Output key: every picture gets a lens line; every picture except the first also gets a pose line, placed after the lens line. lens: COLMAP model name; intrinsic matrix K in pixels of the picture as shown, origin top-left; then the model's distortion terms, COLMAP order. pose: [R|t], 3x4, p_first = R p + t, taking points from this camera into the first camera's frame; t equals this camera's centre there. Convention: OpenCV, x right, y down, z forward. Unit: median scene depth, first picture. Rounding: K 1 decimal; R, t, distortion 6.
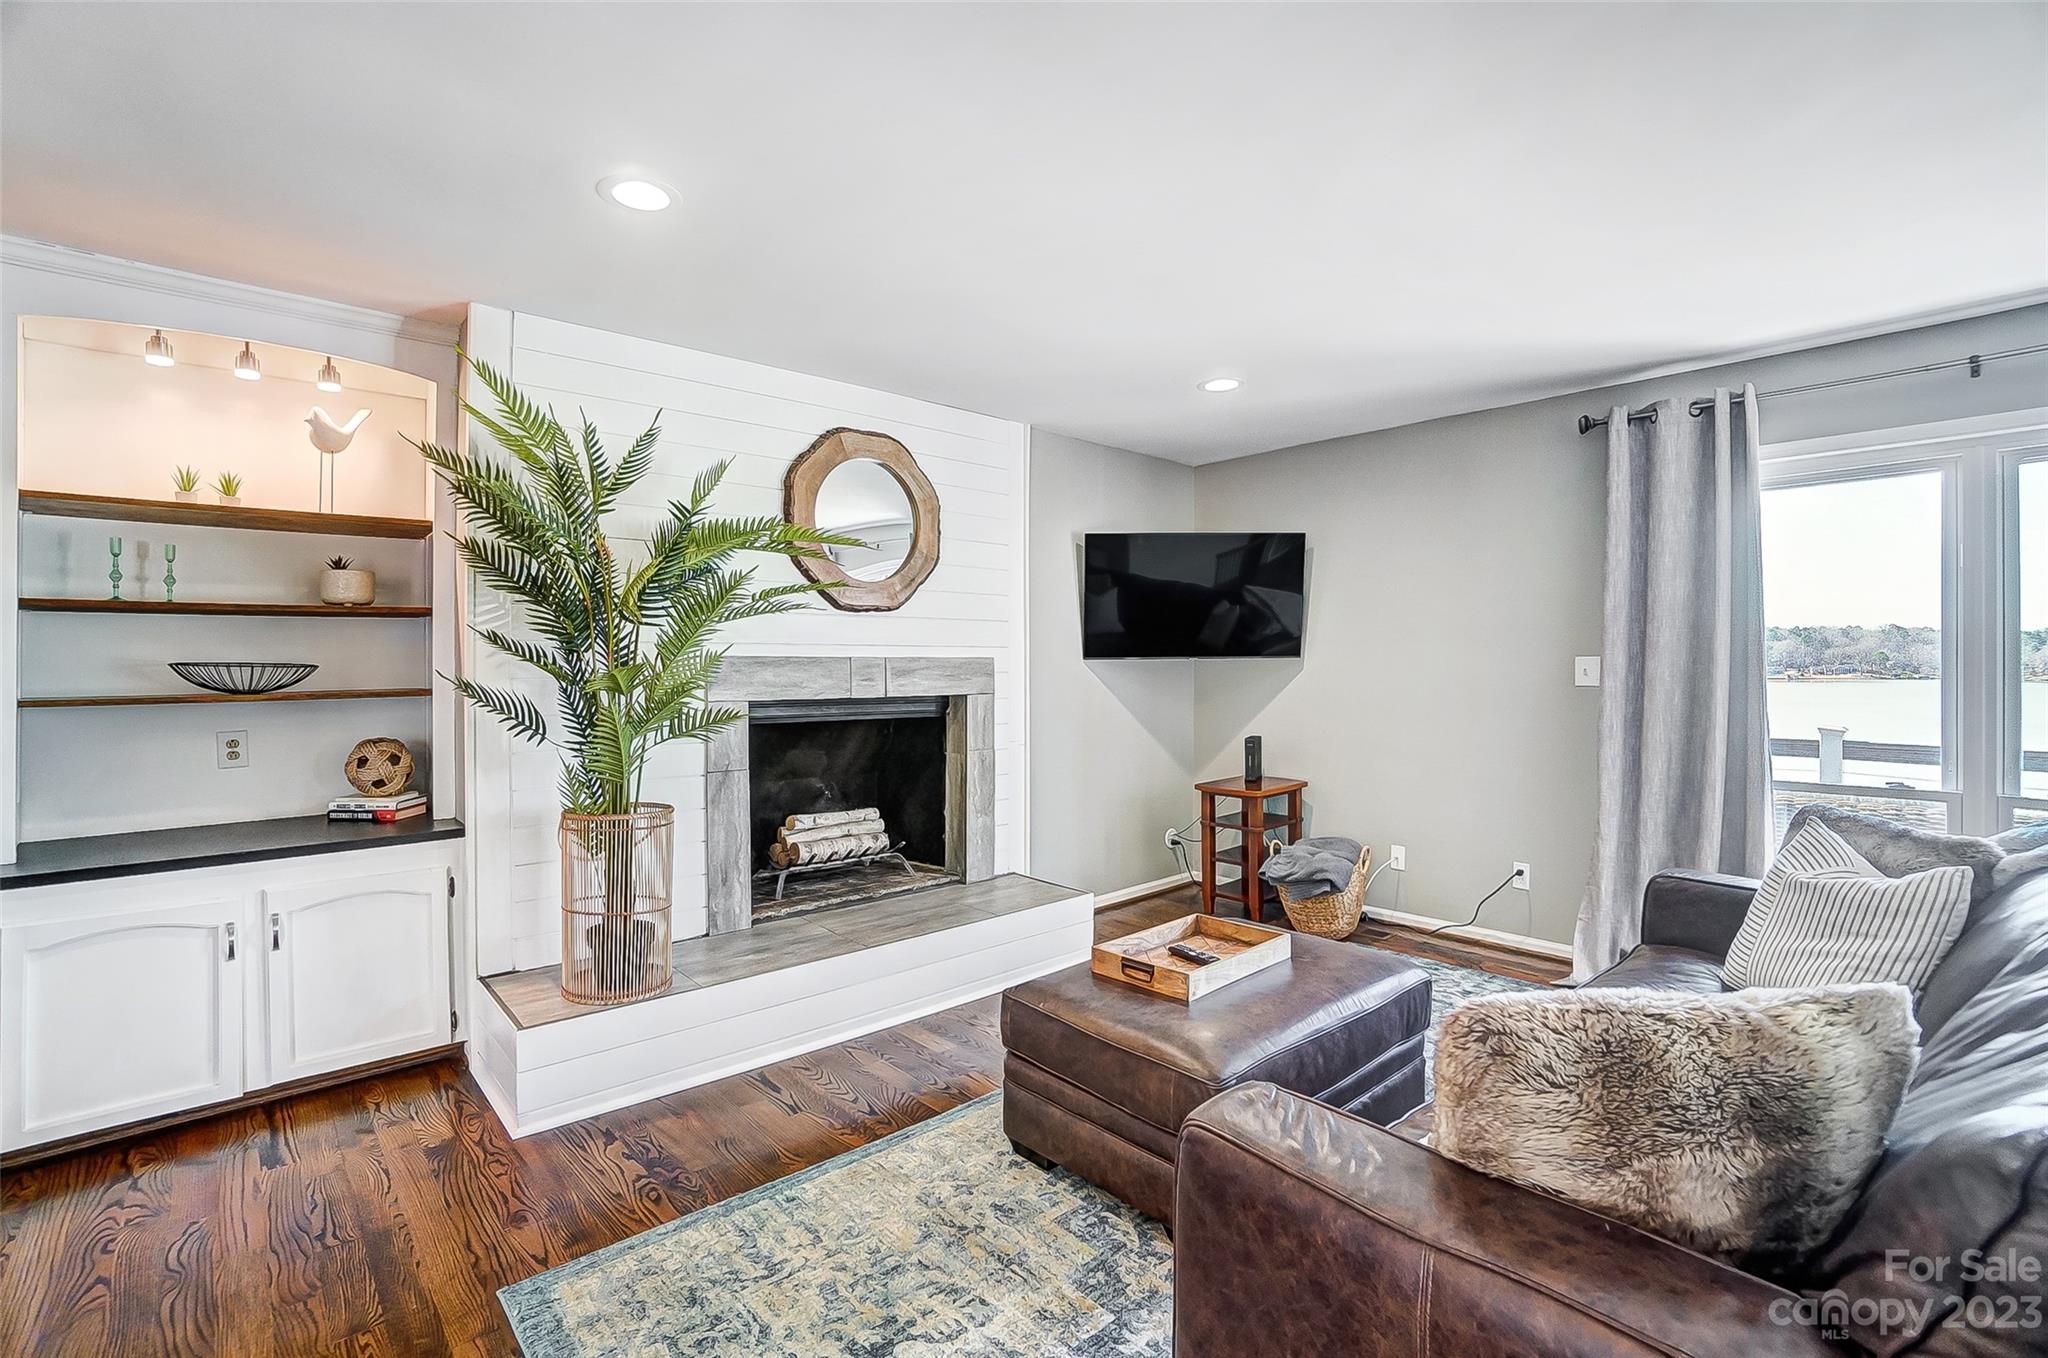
lens RADIAL K [[907.0, 0, 1025.0], [0, 907.0, 668.9], [0, 0, 1]] dist [-0.058912, 0.015251]
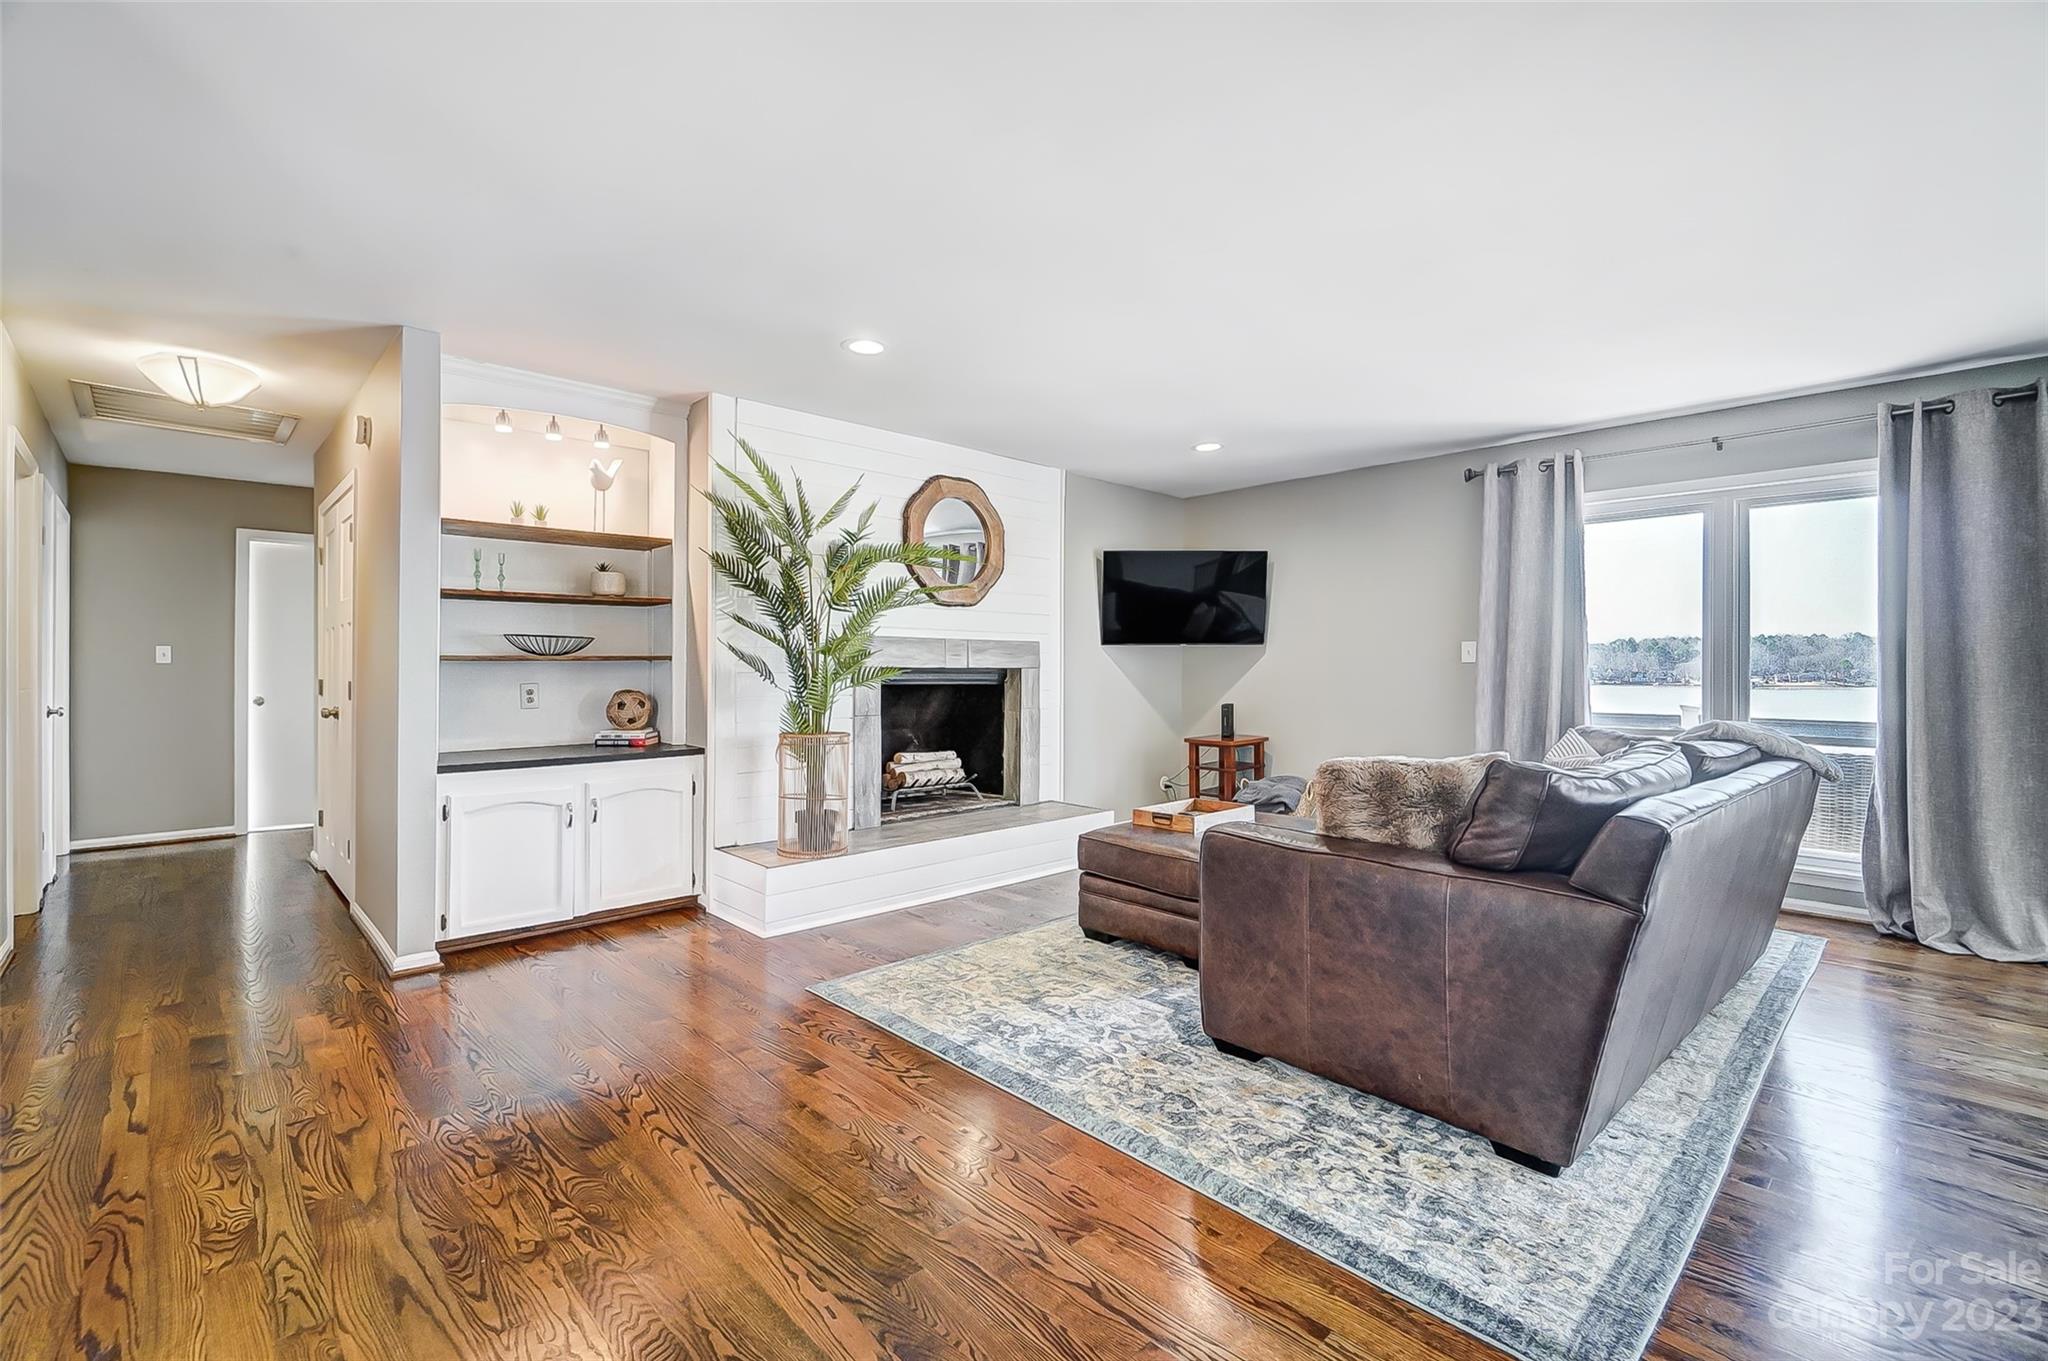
lens RADIAL K [[879.5, 0, 1032.4], [0, 879.5, 668.6], [0, 0, 1]] dist [-0.005011, -0.000437]
pose [[0.999407, 0.004166, 0.034178, -0.109295], [-0.004004, 0.999980, -0.004801, 0.042196], [-0.034197, 0.004661, 0.999404, -0.392267]]
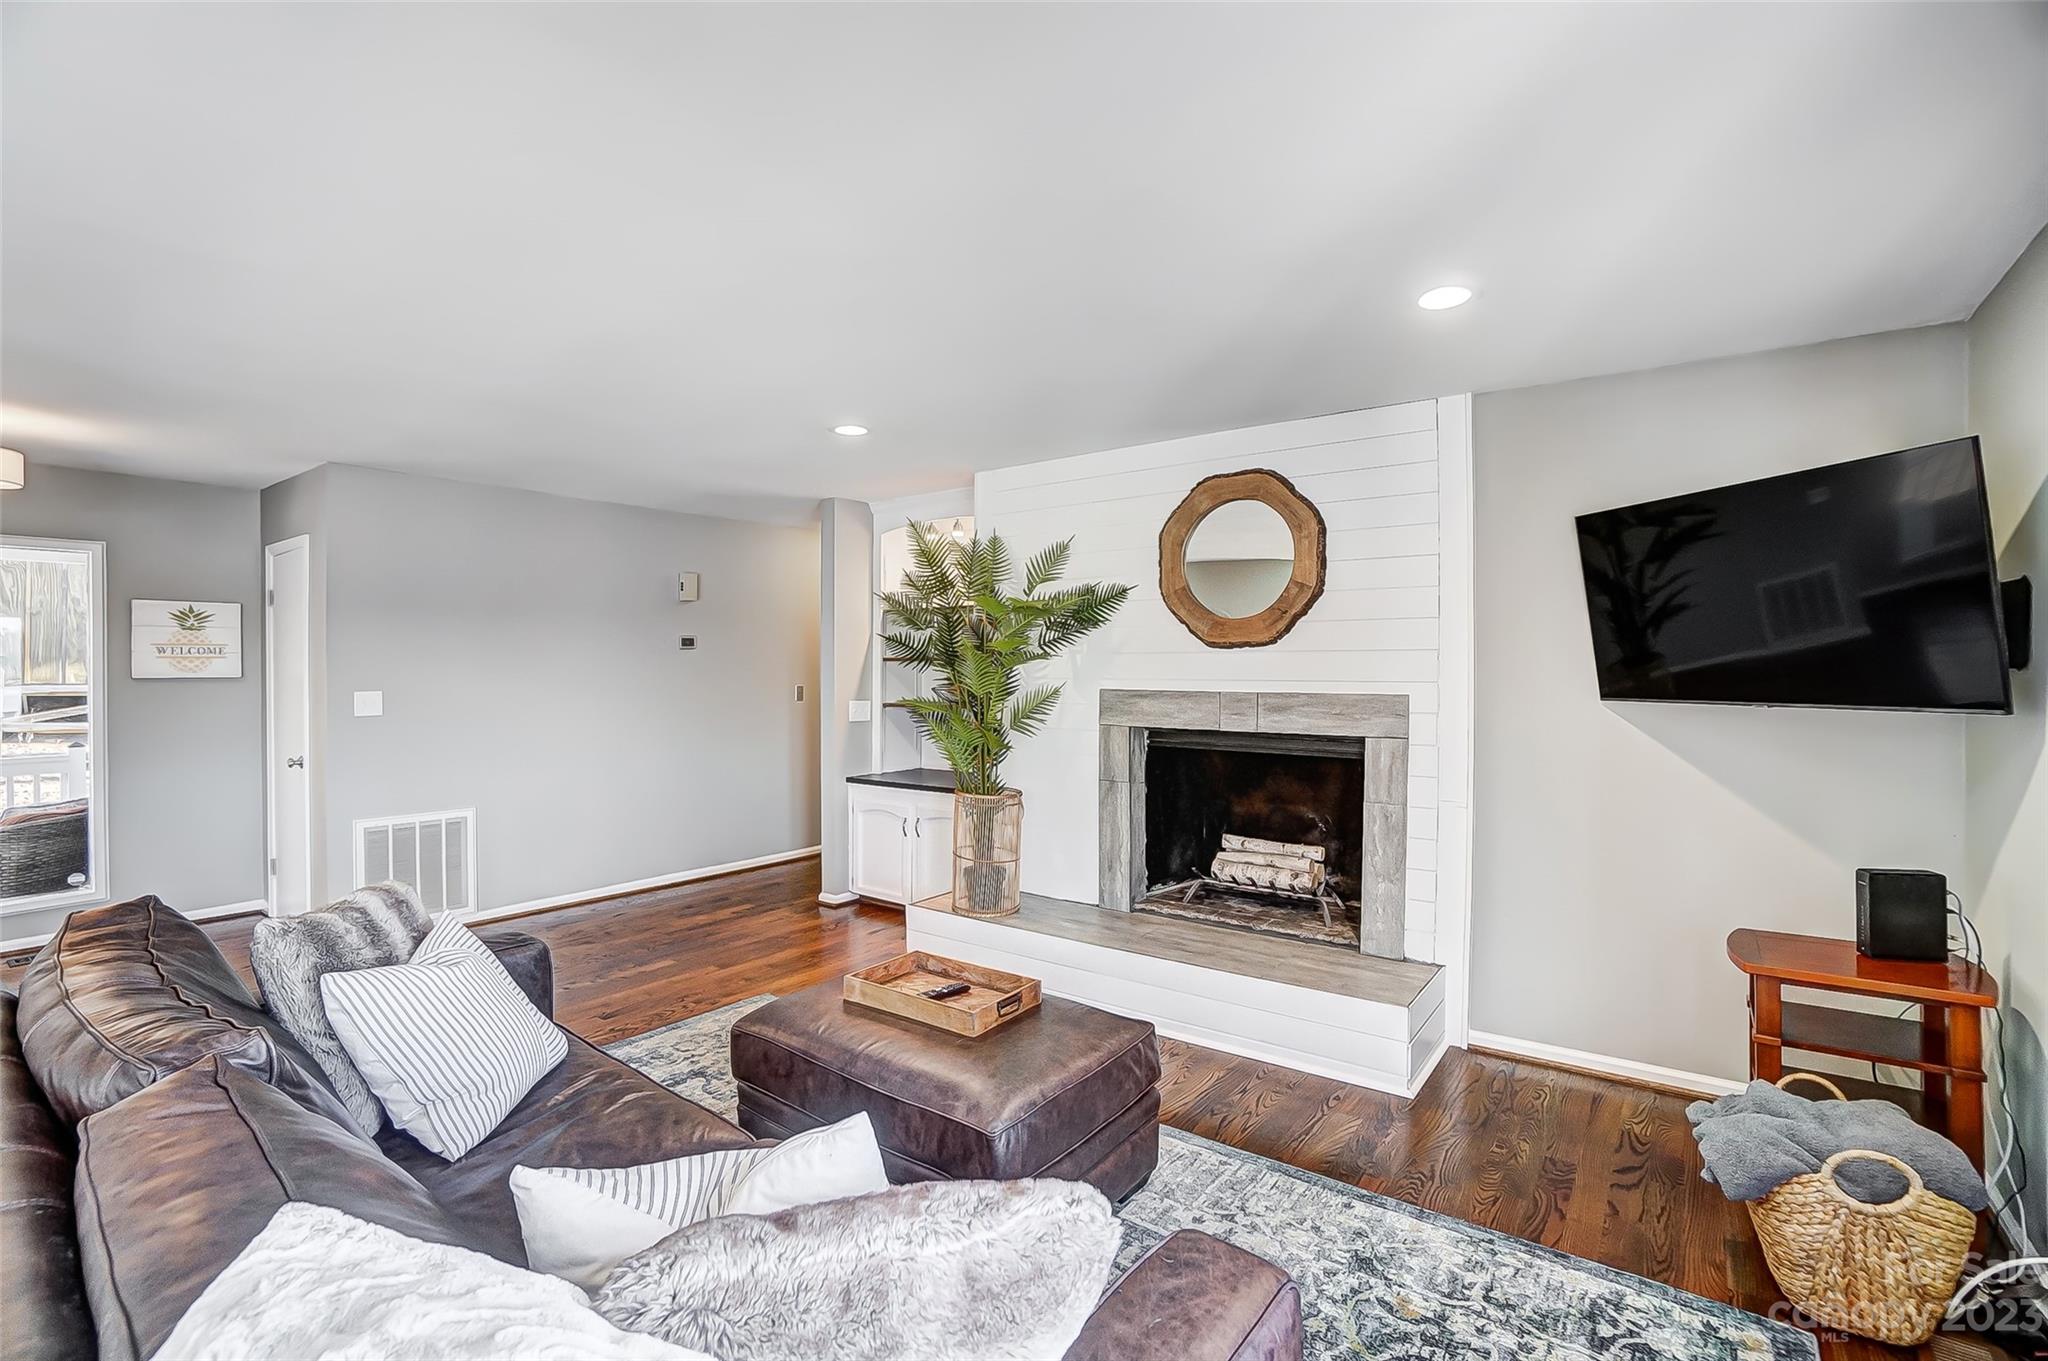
lens RADIAL K [[907.0, 0, 1025.0], [0, 907.0, 670.4], [0, 0, 1]] dist [-0.058912, 0.015251]
pose [[0.197571, 0.004869, -0.980276, 0.842183], [-0.006274, 0.999973, 0.003702, -0.042593], [0.980268, 0.005419, 0.197597, 0.600709]]
